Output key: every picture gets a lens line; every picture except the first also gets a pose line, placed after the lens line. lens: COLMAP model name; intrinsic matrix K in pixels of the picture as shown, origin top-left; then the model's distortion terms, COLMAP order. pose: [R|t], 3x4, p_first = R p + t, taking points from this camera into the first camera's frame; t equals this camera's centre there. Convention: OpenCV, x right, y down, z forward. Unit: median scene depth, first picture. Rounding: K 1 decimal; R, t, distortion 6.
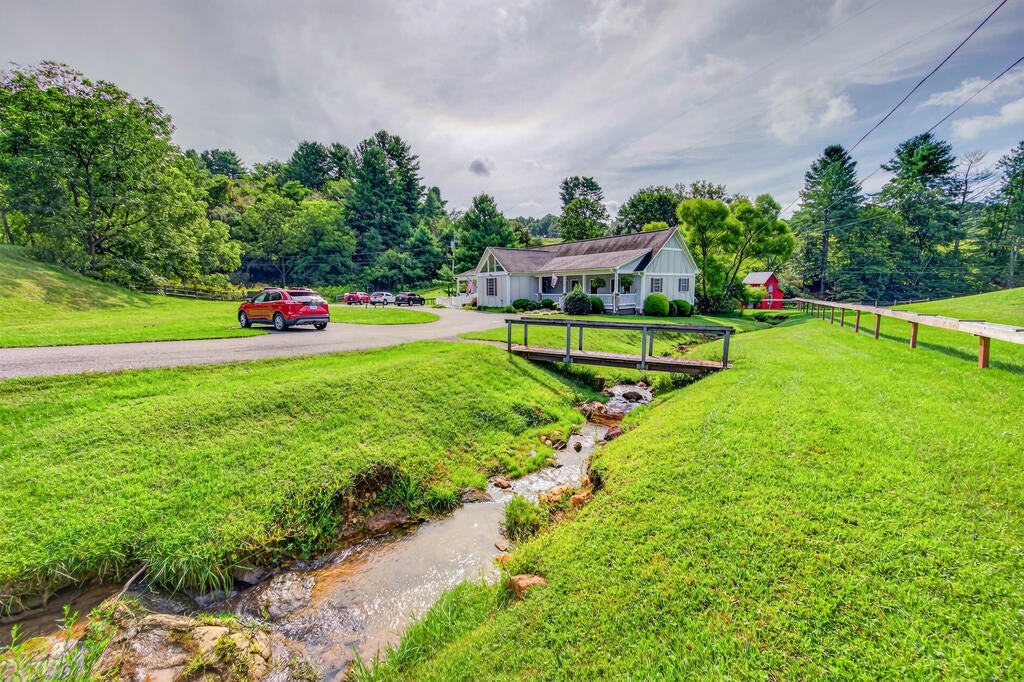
lens RADIAL K [[388.3, 0, 518.8], [0, 388.3, 340.2], [0, 0, 1]] dist [0.012558, -0.002139]
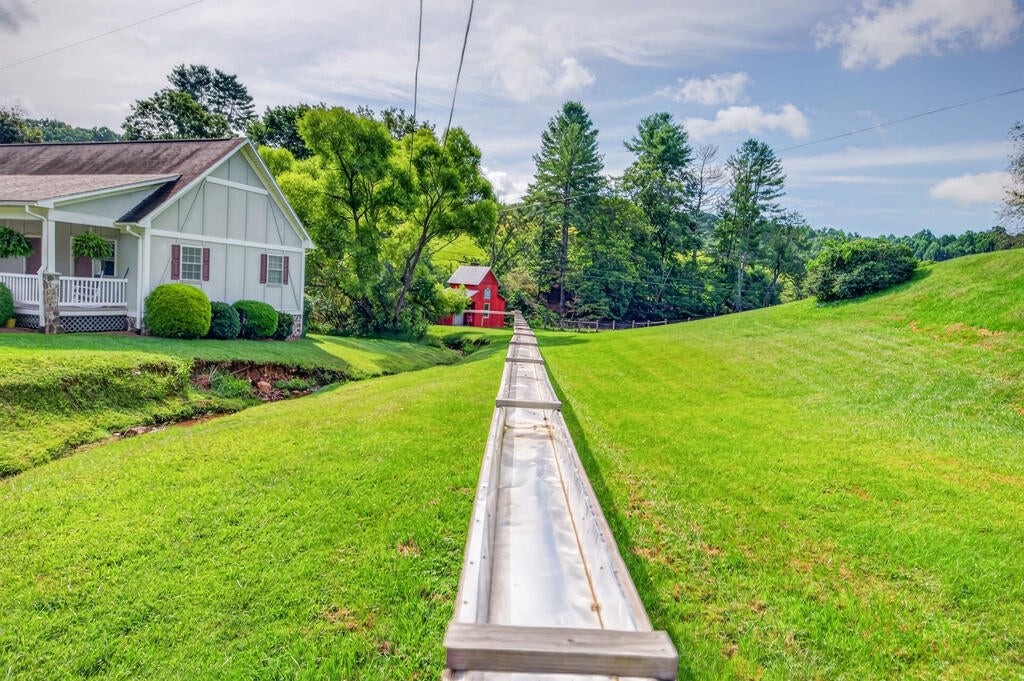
lens RADIAL K [[631.1, 0, 506.4], [0, 631.1, 333.7], [0, 0, 1]] dist [-0.000483, 0.005534]
pose [[0.856220, 0.027806, 0.515862, 0.125023], [-0.000488, 0.998593, -0.053017, -0.012523], [-0.516611, 0.045143, 0.855030, 0.103527]]
